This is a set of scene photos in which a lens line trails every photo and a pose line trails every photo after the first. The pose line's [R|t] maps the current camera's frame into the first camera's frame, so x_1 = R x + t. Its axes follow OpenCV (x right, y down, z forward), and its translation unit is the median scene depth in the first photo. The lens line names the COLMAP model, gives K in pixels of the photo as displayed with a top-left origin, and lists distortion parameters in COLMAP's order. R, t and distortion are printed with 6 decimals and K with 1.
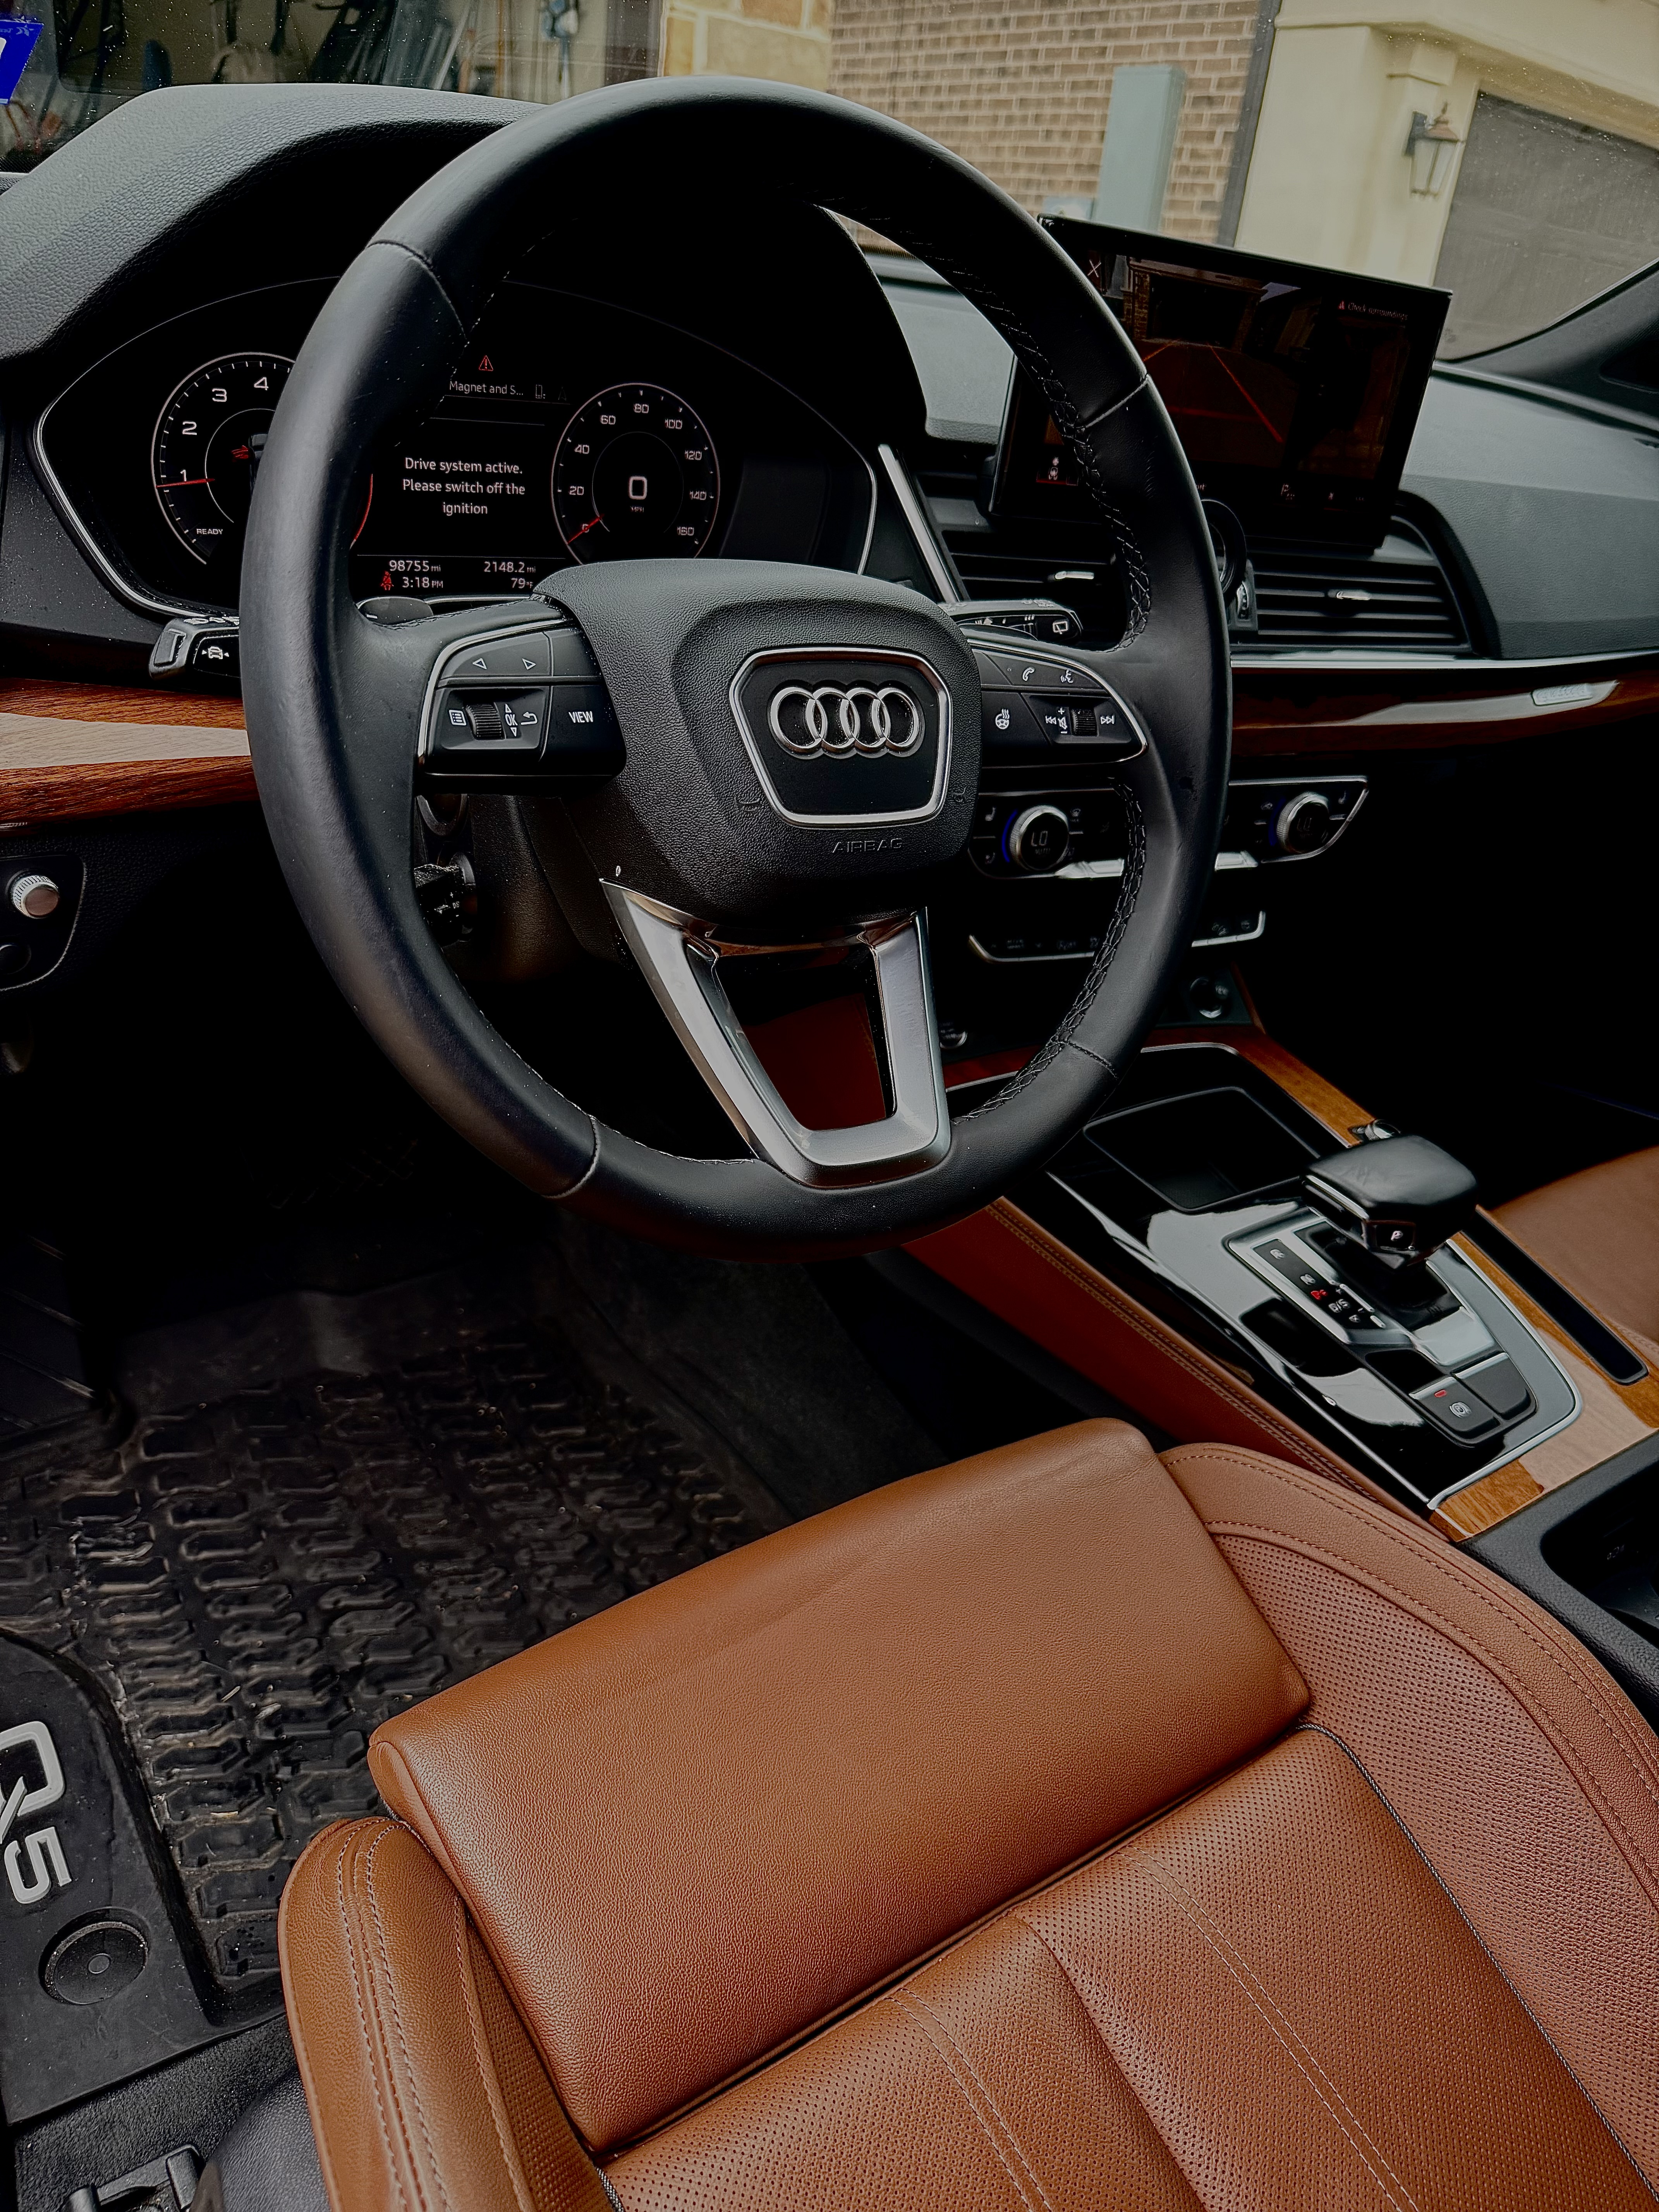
lens RADIAL K [[1581.5, 0, 829.5], [0, 1581.5, 1106.0], [0, 0, 1]] dist [0.000306, -0.010620]
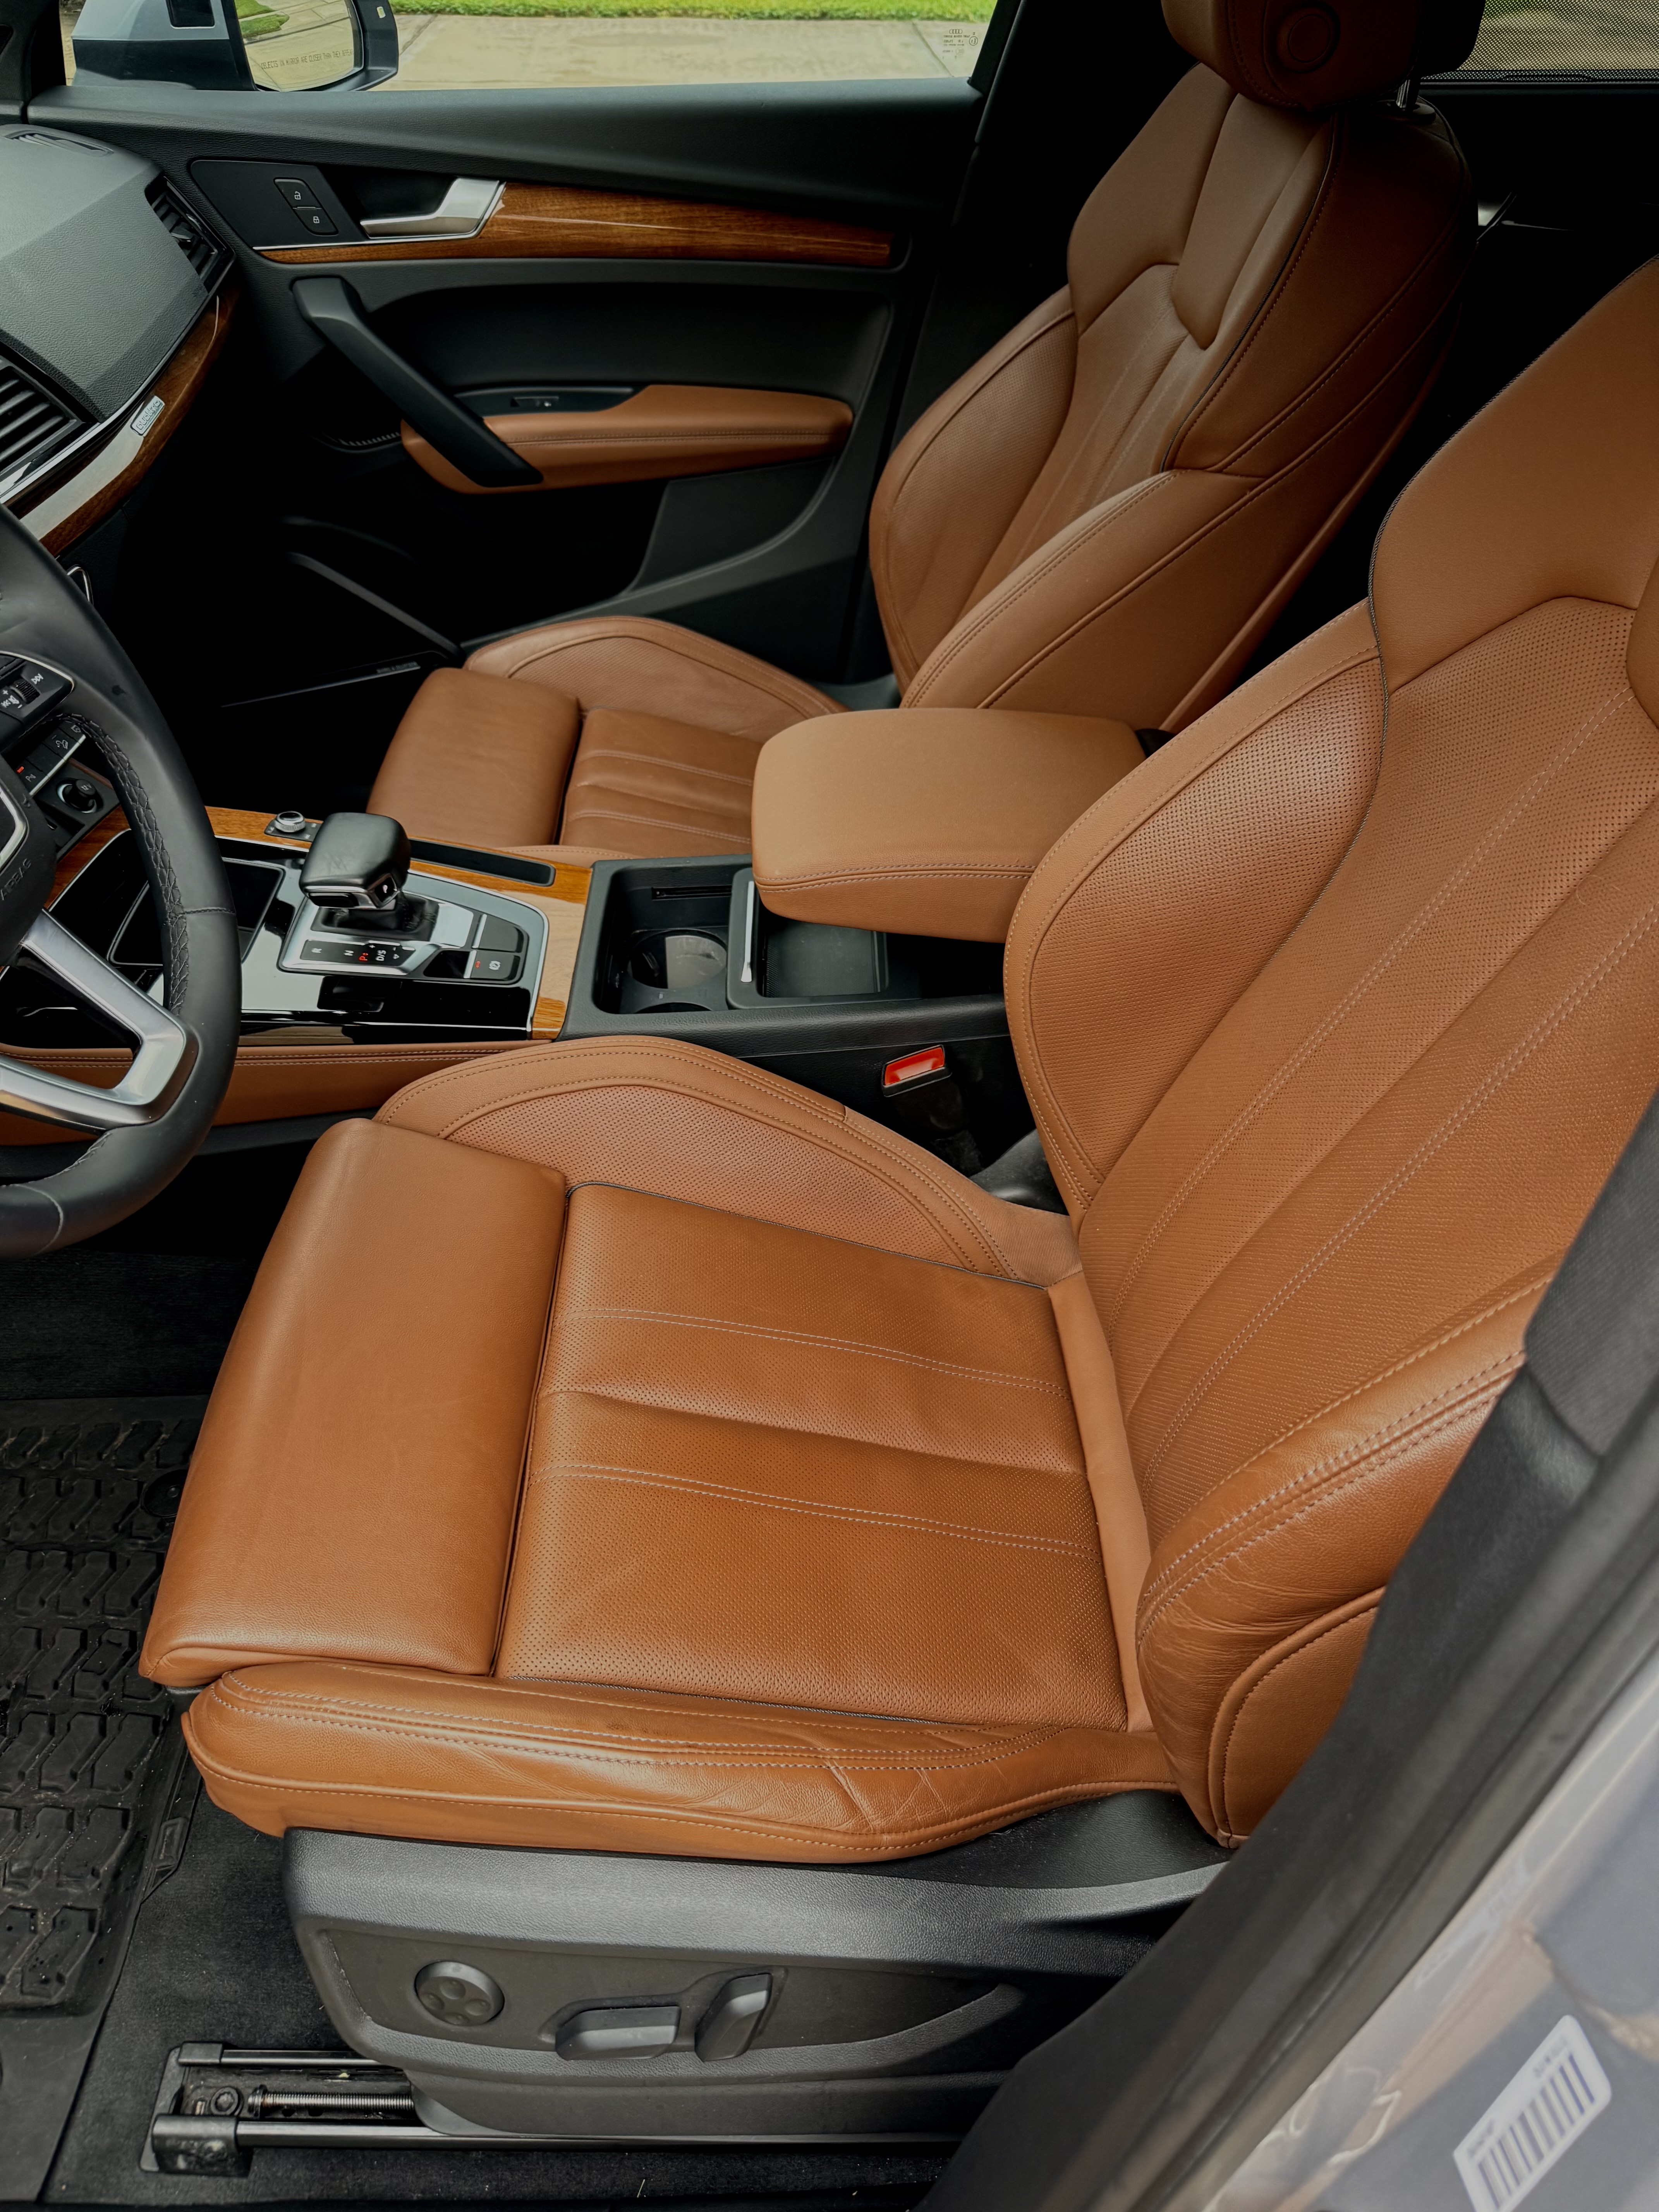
lens RADIAL K [[1545.8, 0, 894.6], [0, 1545.8, 1111.4], [0, 0, 1]] dist [-0.008512, -0.006556]
pose [[0.527187, -0.642459, 0.556166, -0.263603], [0.453996, 0.766214, 0.454757, -0.171650], [-0.718305, 0.012756, 0.695612, -0.223292]]
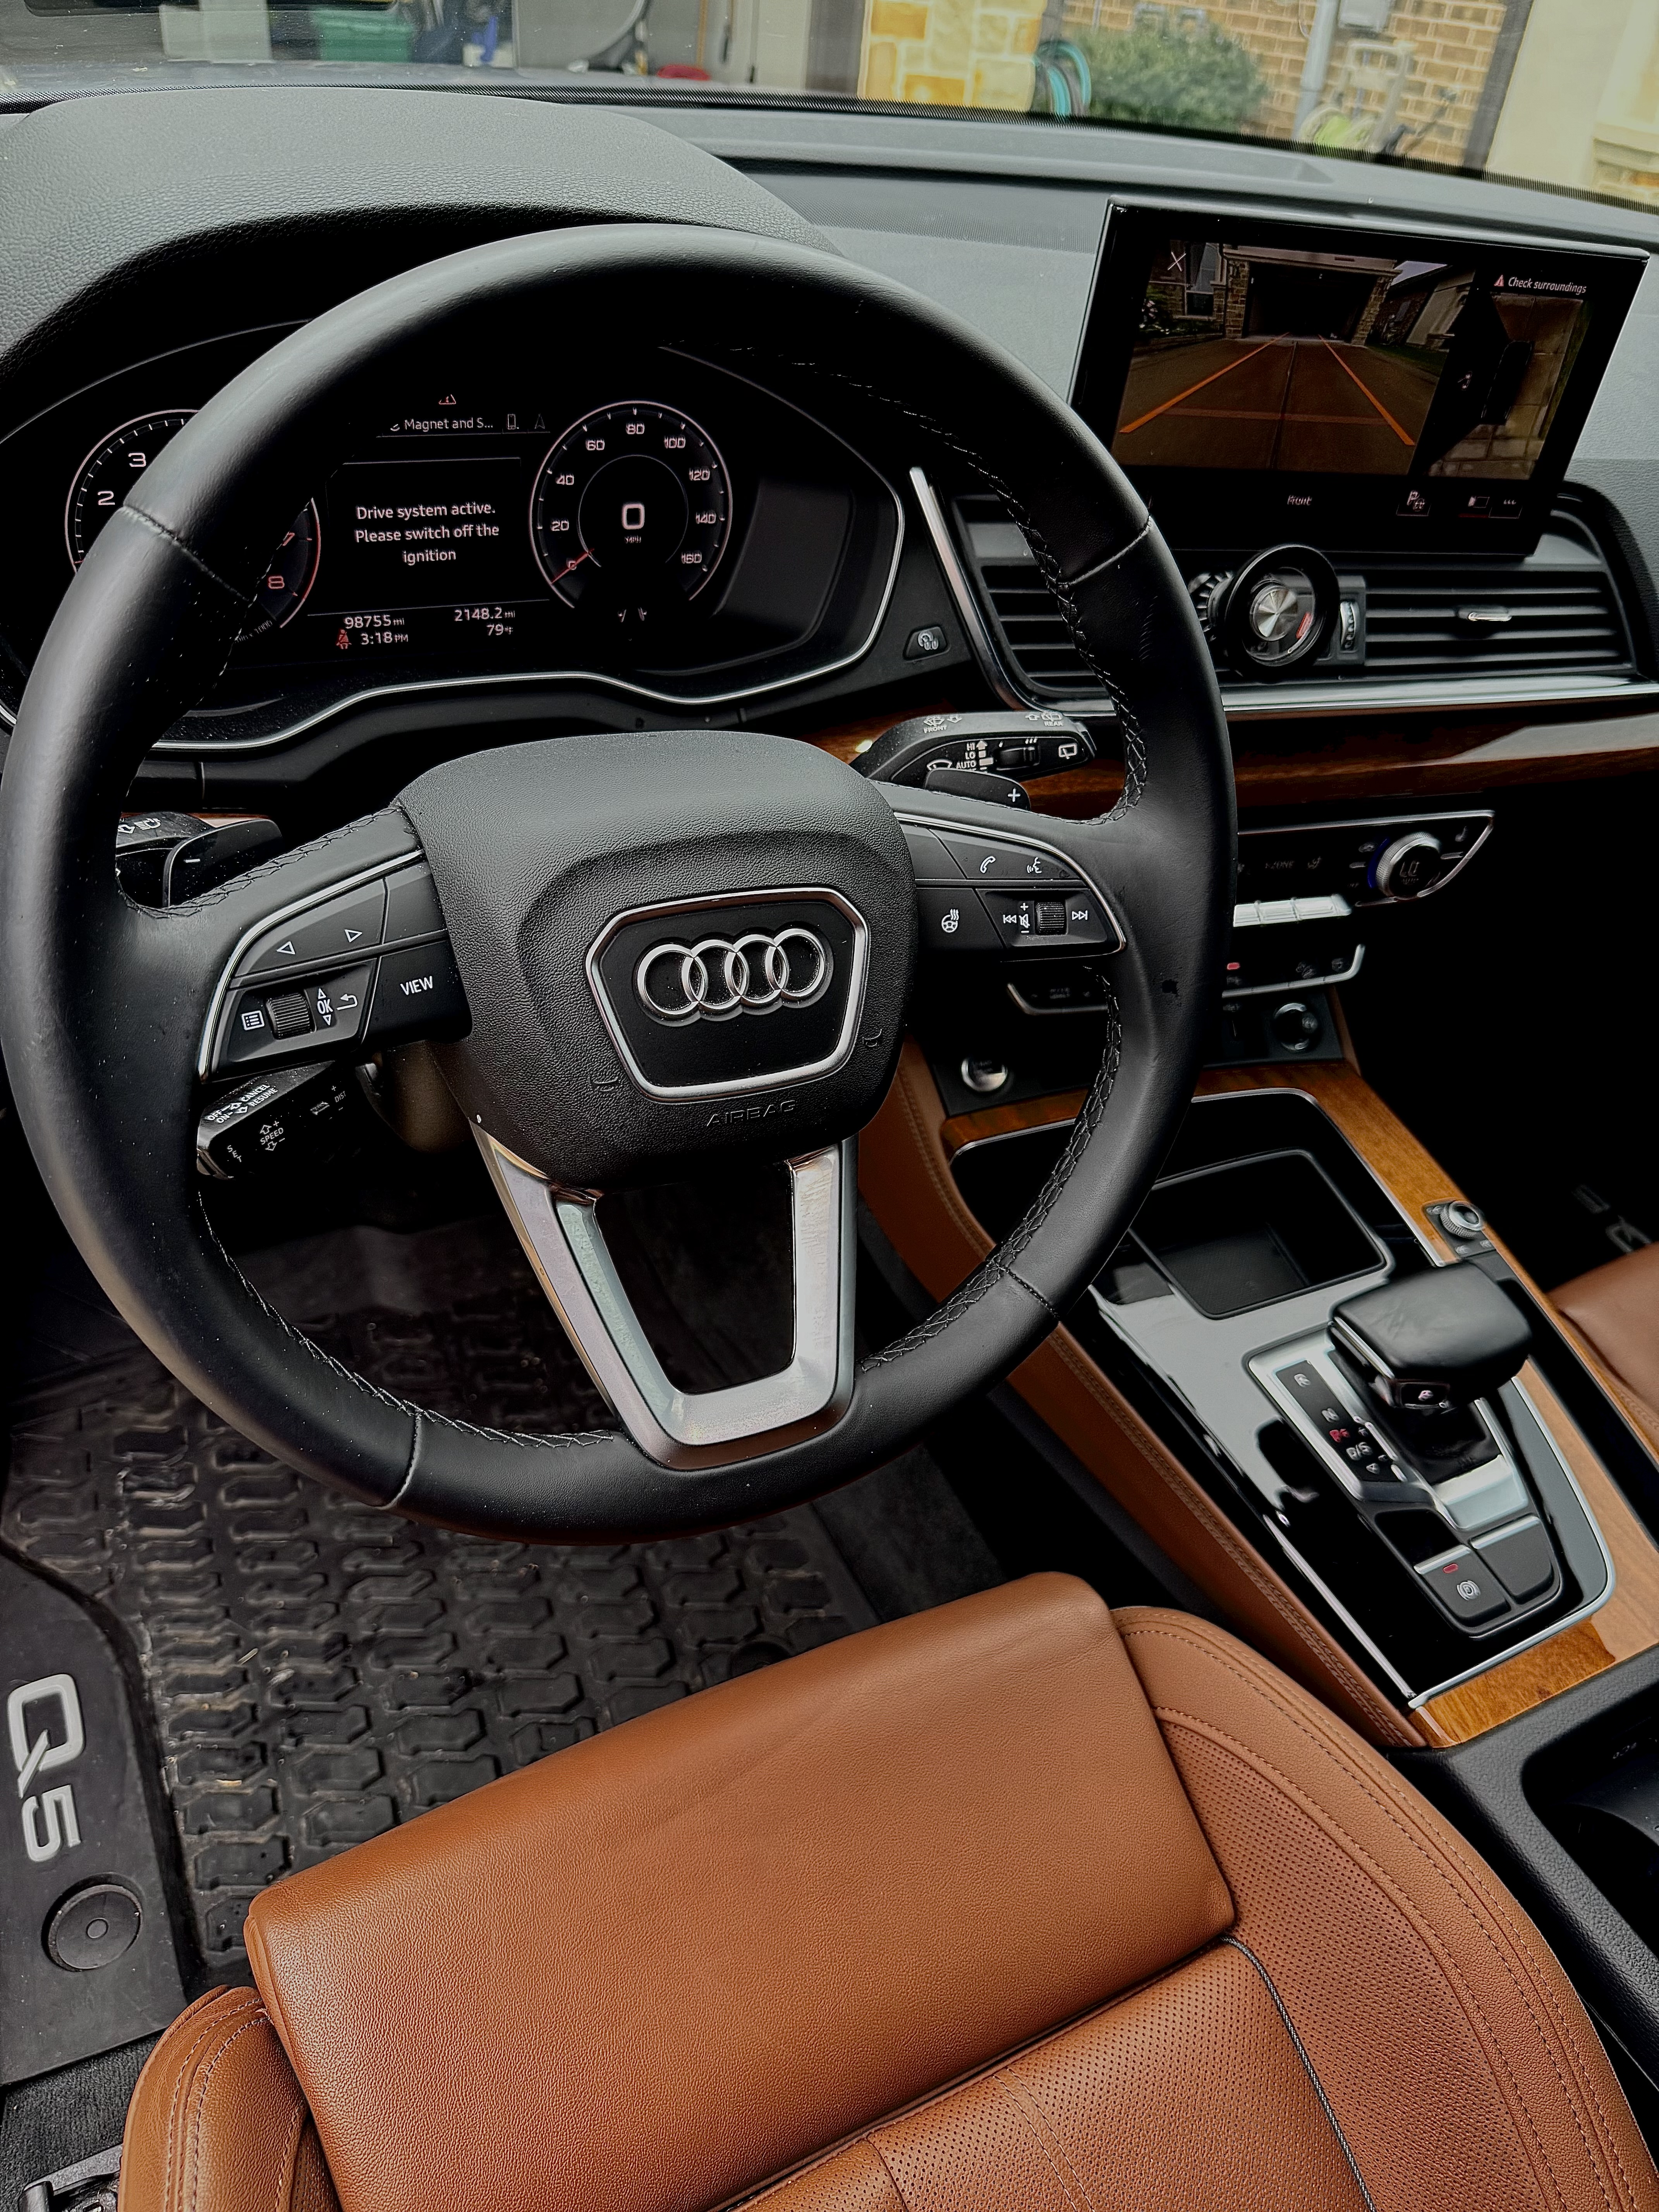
lens RADIAL K [[1581.5, 0, 829.5], [0, 1581.5, 1106.0], [0, 0, 1]] dist [0.000306, -0.010620]
pose [[0.990394, 0.075984, -0.115524, 0.111029], [-0.056867, 0.985381, 0.160593, -0.205012], [0.126038, -0.152481, 0.980237, 0.089136]]
